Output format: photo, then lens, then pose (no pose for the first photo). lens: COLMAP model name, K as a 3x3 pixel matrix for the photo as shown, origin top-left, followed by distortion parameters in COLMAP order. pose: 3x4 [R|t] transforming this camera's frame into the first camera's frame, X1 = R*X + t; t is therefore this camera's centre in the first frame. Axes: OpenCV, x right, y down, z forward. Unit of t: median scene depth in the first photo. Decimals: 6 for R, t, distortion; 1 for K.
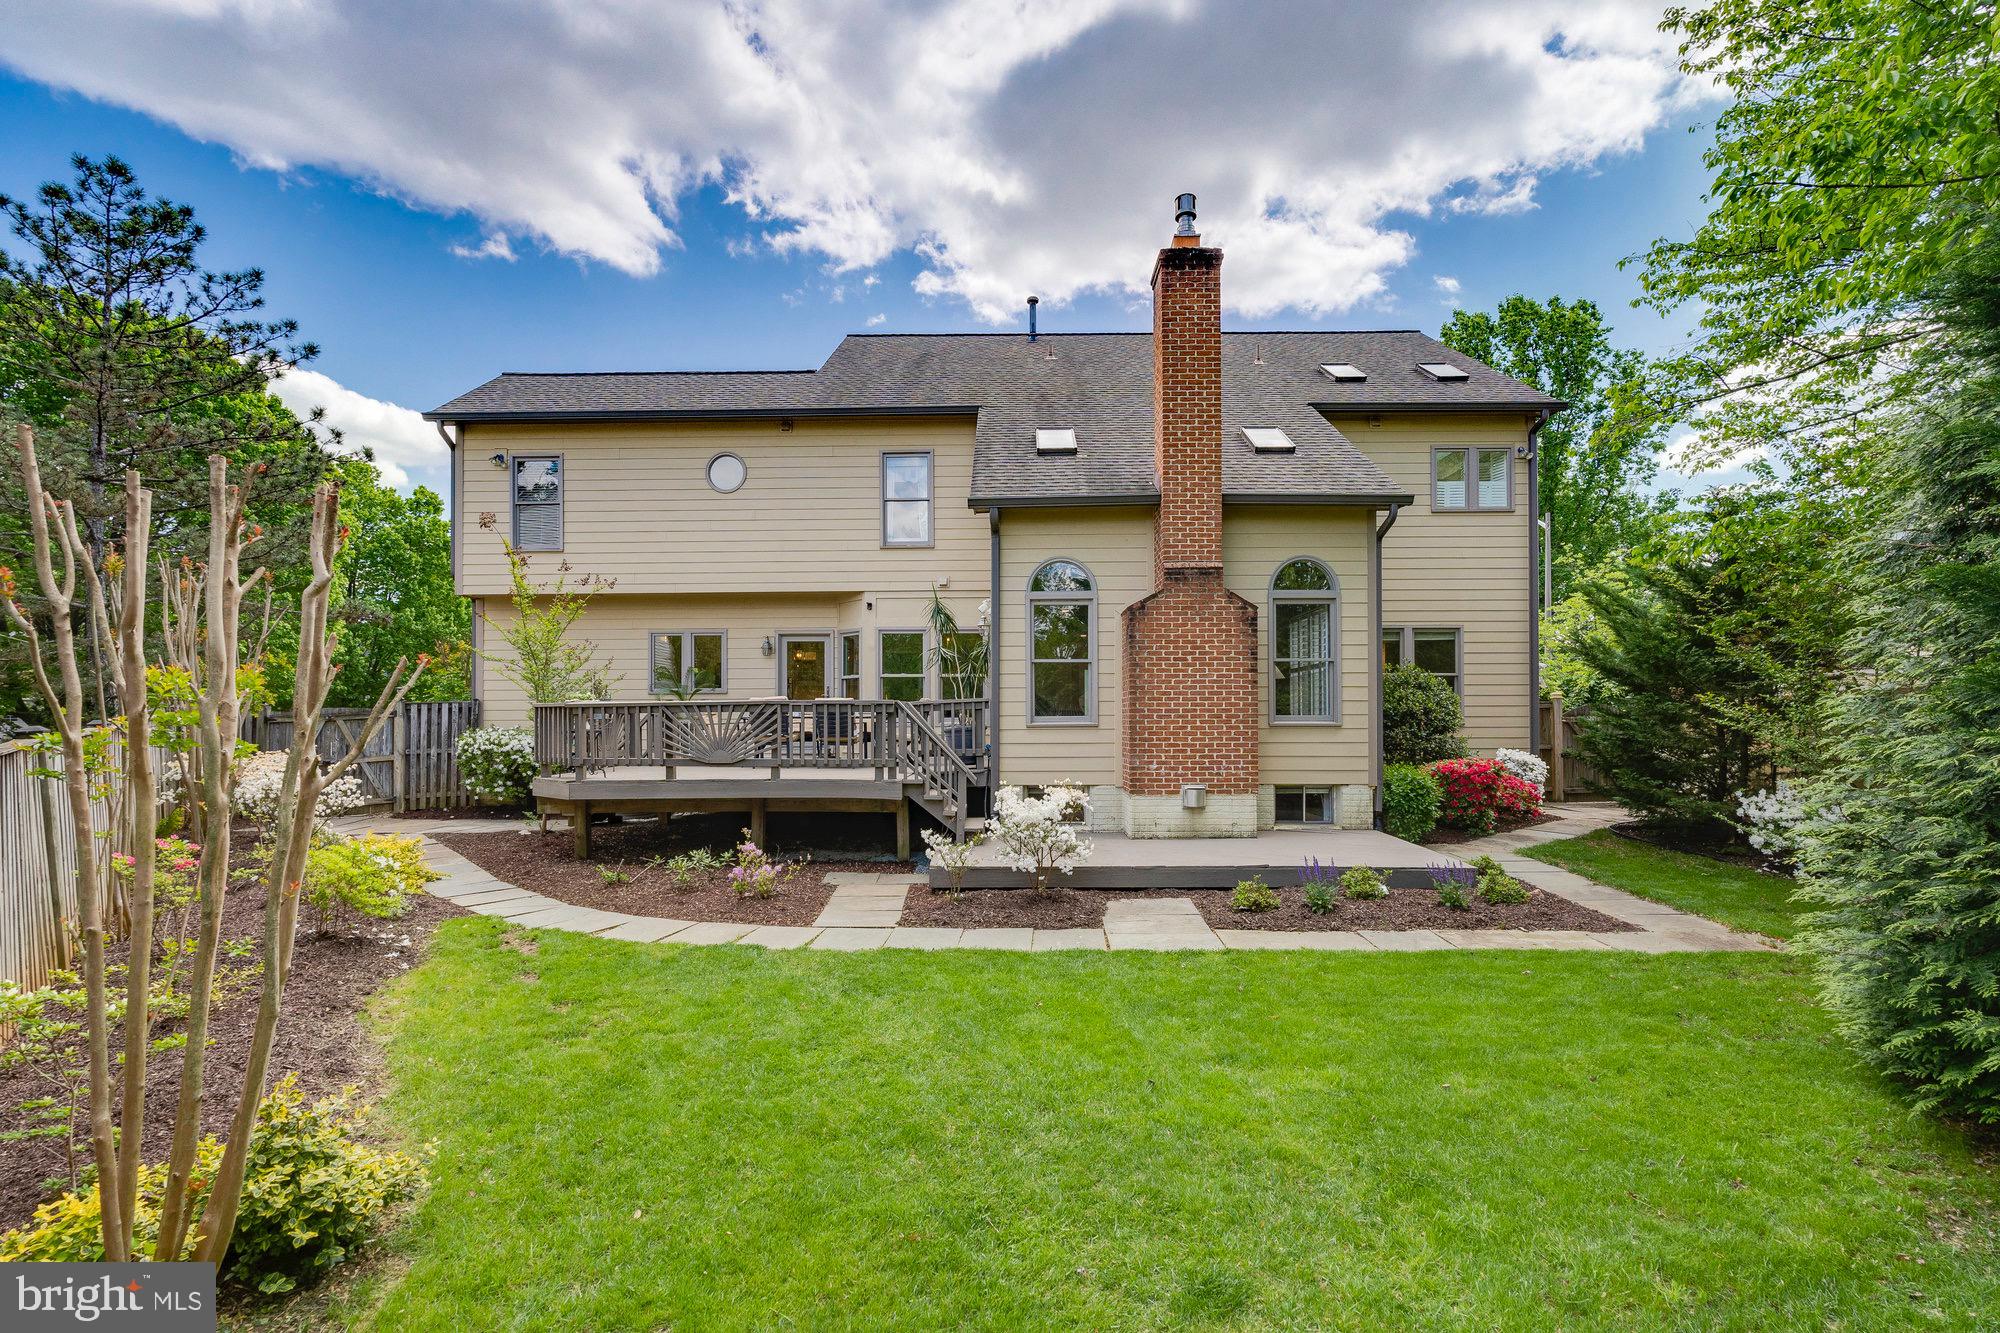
lens RADIAL K [[917.4, 0, 992.7], [0, 917.4, 664.9], [0, 0, 1]] dist [-0.009038, -0.000152]
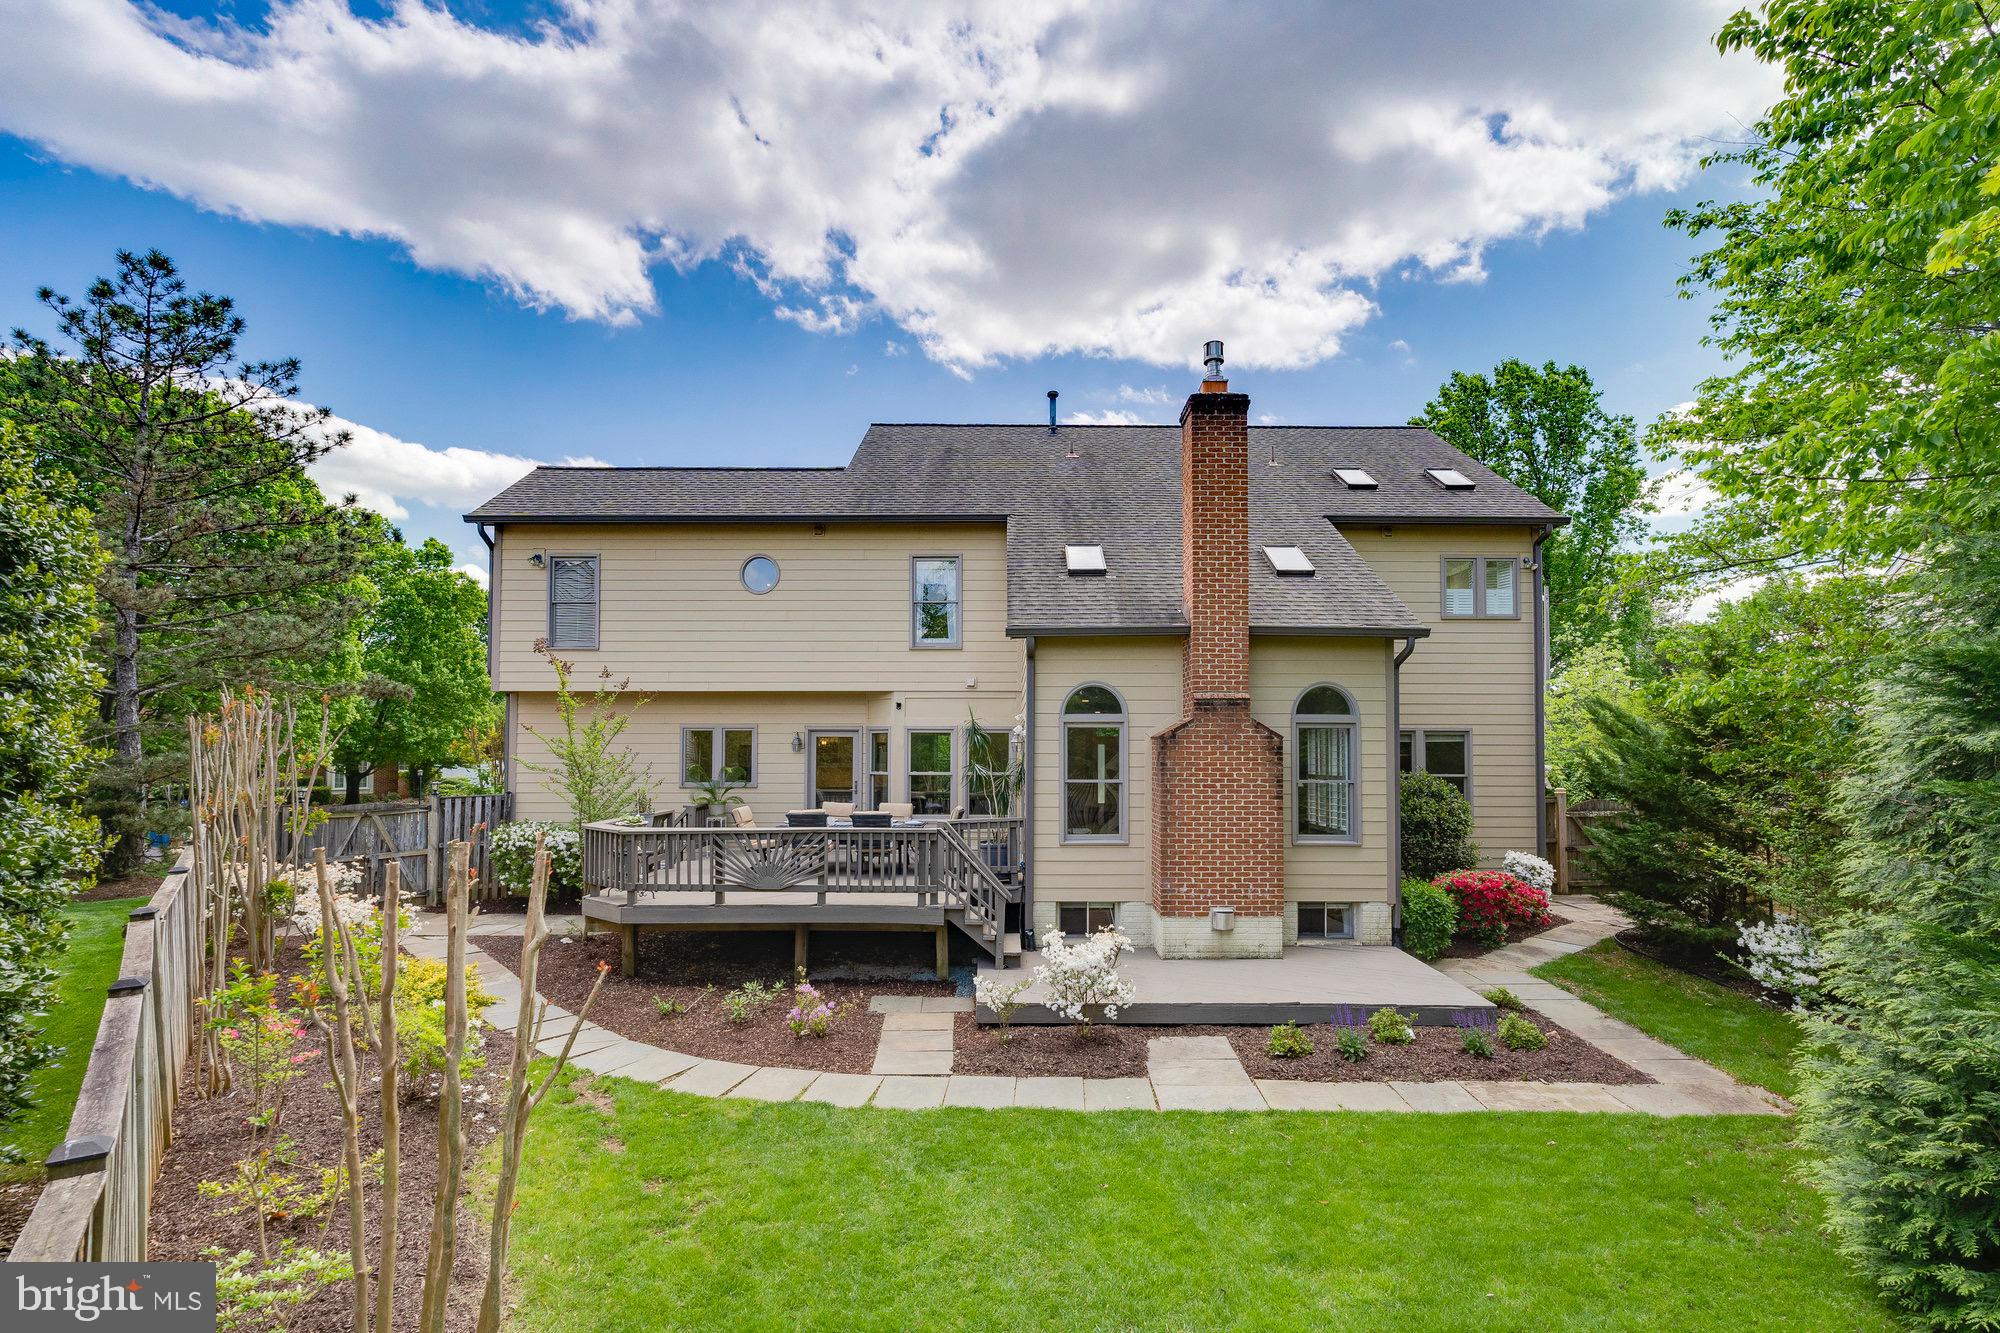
lens RADIAL K [[917.4, 0, 1007.5], [0, 917.4, 678.7], [0, 0, 1]] dist [-0.009038, -0.000152]
pose [[0.999842, 0.006285, 0.016652, -0.041106], [-0.005857, 0.999654, -0.025632, -0.094638], [-0.016807, 0.025531, 0.999533, -0.041168]]
